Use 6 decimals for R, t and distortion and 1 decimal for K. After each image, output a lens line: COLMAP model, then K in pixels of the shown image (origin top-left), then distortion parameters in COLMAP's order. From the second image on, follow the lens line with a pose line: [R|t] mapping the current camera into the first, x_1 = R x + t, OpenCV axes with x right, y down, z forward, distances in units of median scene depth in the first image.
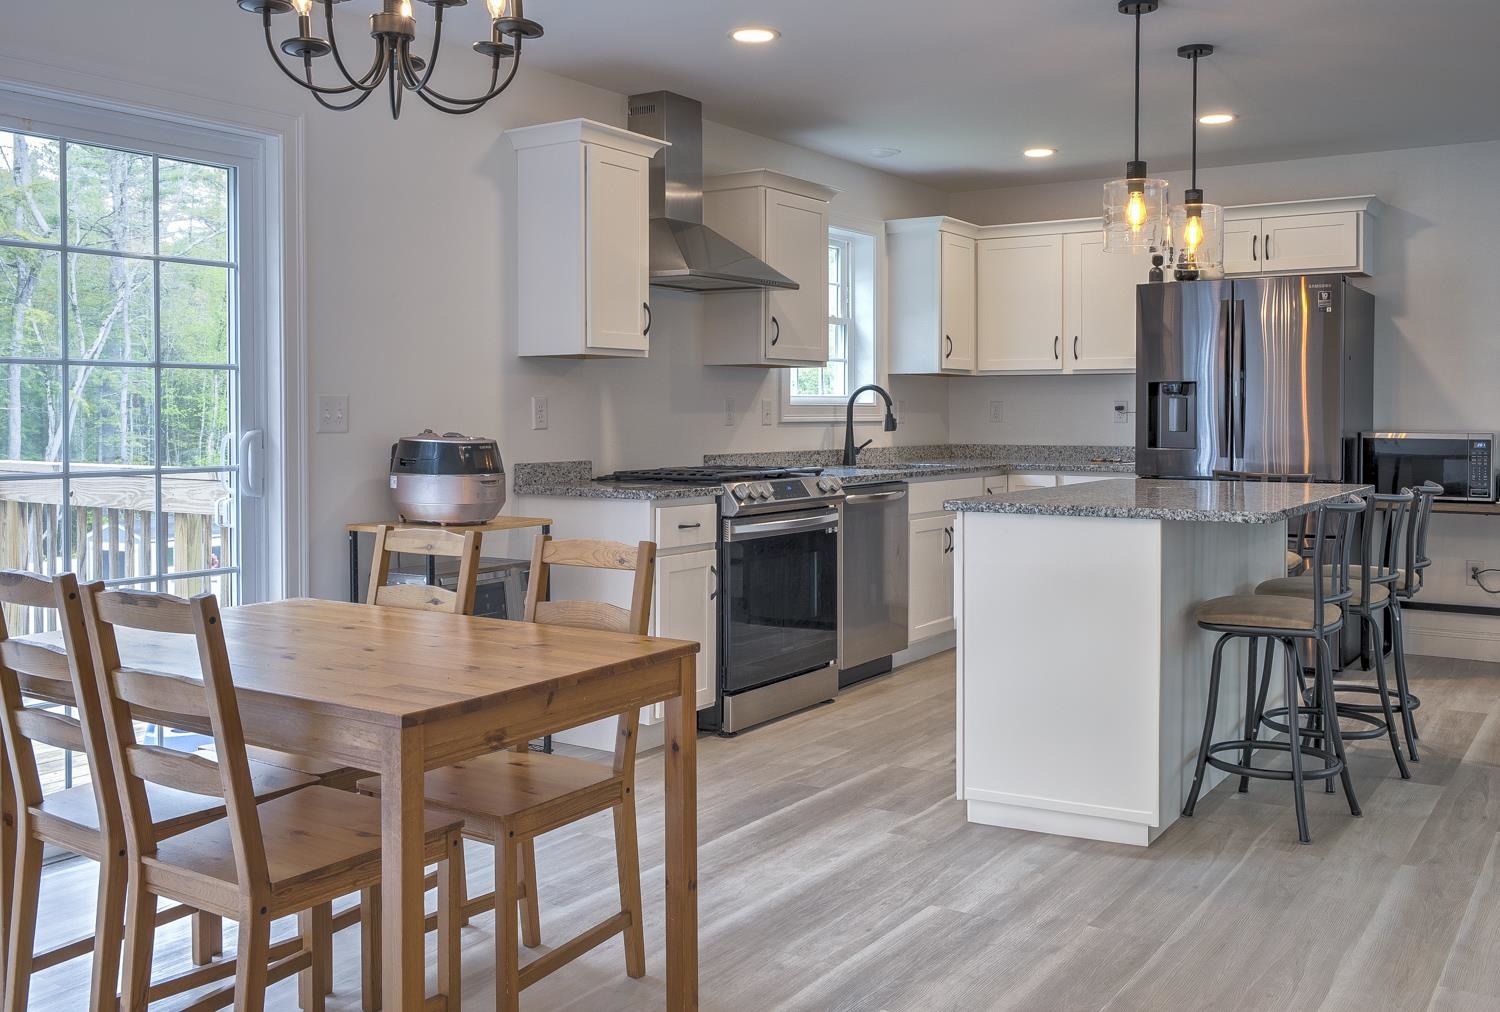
lens RADIAL K [[1468.5, 0, 794.6], [0, 1468.5, 445.7], [0, 0, 1]] dist [0.014317, 0.000000]
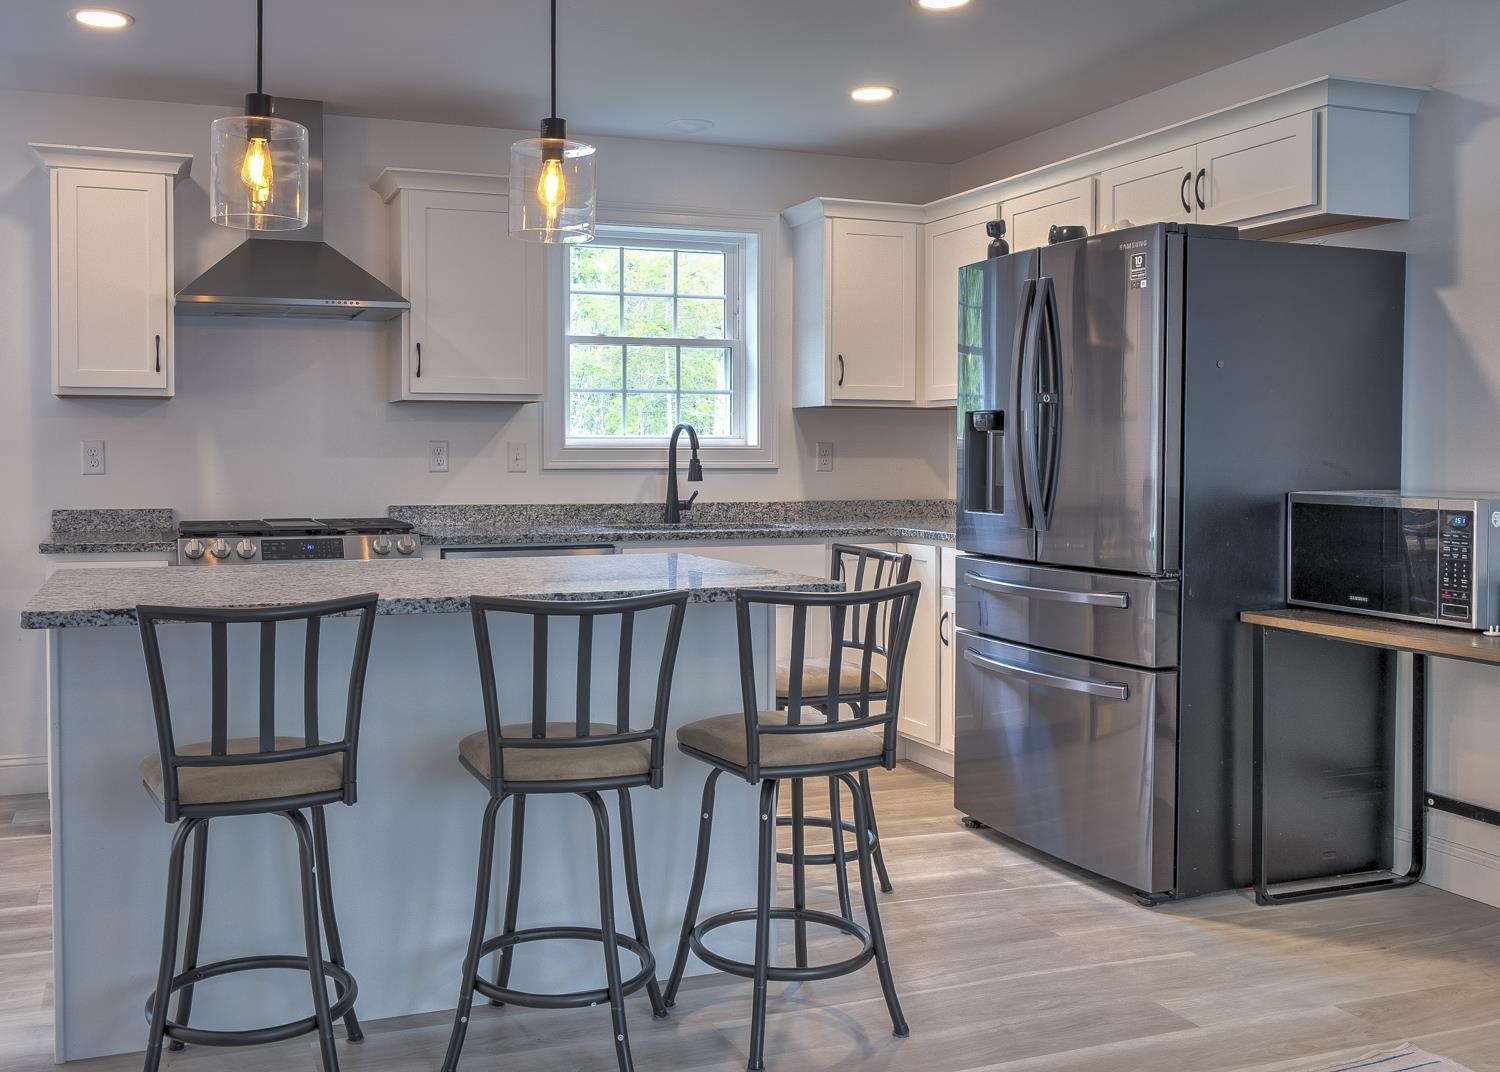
lens RADIAL K [[1435.1, 0, 613.2], [0, 1435.1, 492.0], [0, 0, 1]] dist [-0.015498, 0.000000]
pose [[0.765917, 0.016209, -0.642735, 0.569881], [-0.015813, 0.999855, 0.006372, -0.009124], [0.642745, 0.005283, 0.766062, 0.423636]]
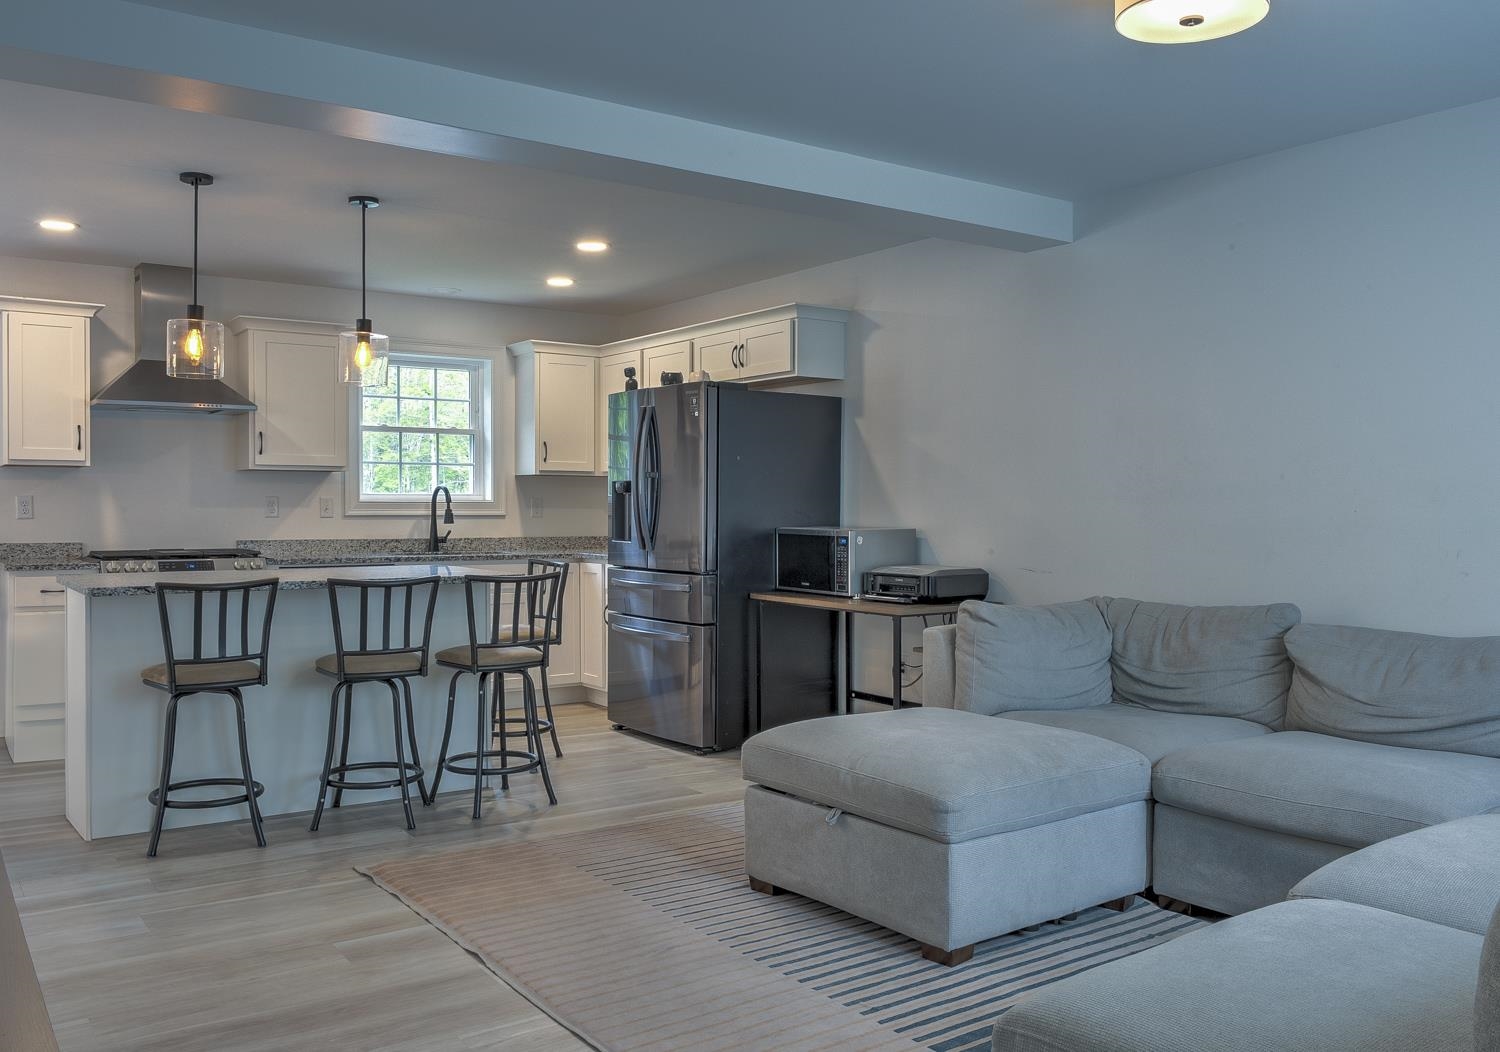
lens RADIAL K [[1339.3, 0, 740.6], [0, 1339.3, 539.0], [0, 0, 1]] dist [-0.014358, 0.000131]
pose [[0.907294, 0.013055, -0.420295, 0.805009], [-0.013115, 0.999910, 0.002747, -0.003868], [0.420293, 0.003019, 0.907384, 0.123537]]
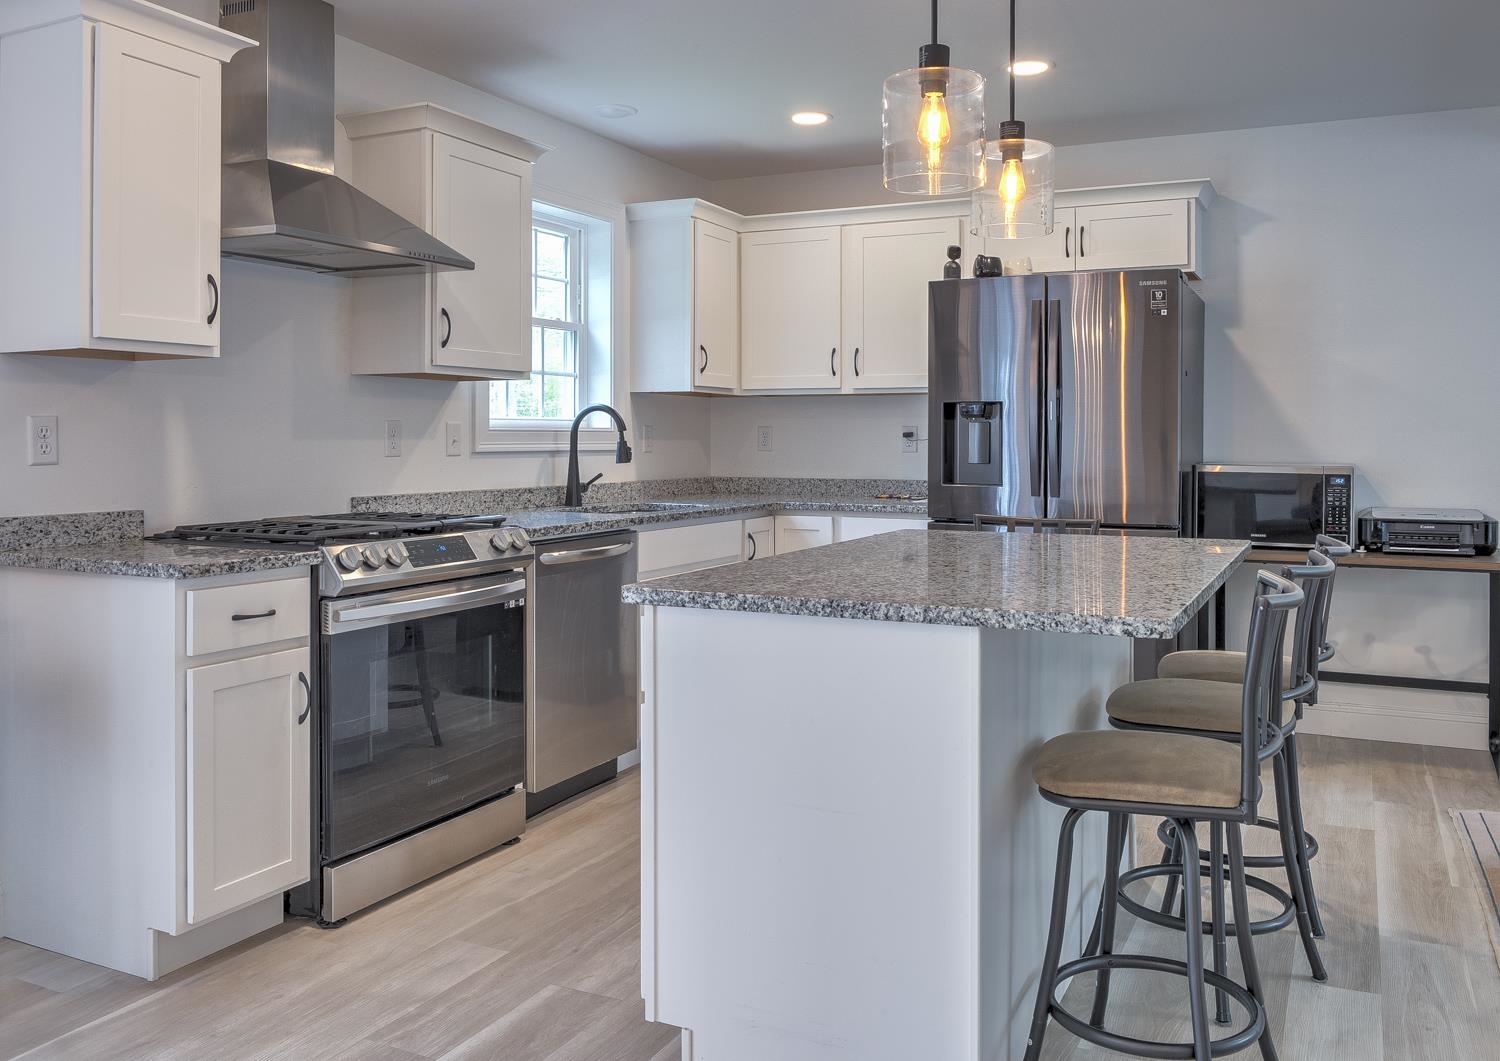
lens RADIAL K [[1293.4, 0, 778.2], [0, 1293.4, 465.8], [0, 0, 1]] dist [-0.020193, -0.015616]
pose [[0.993085, -0.000708, 0.117398, 0.072025], [0.000967, 0.999997, -0.002152, -0.007642], [-0.117396, 0.002251, 0.993083, 0.327581]]
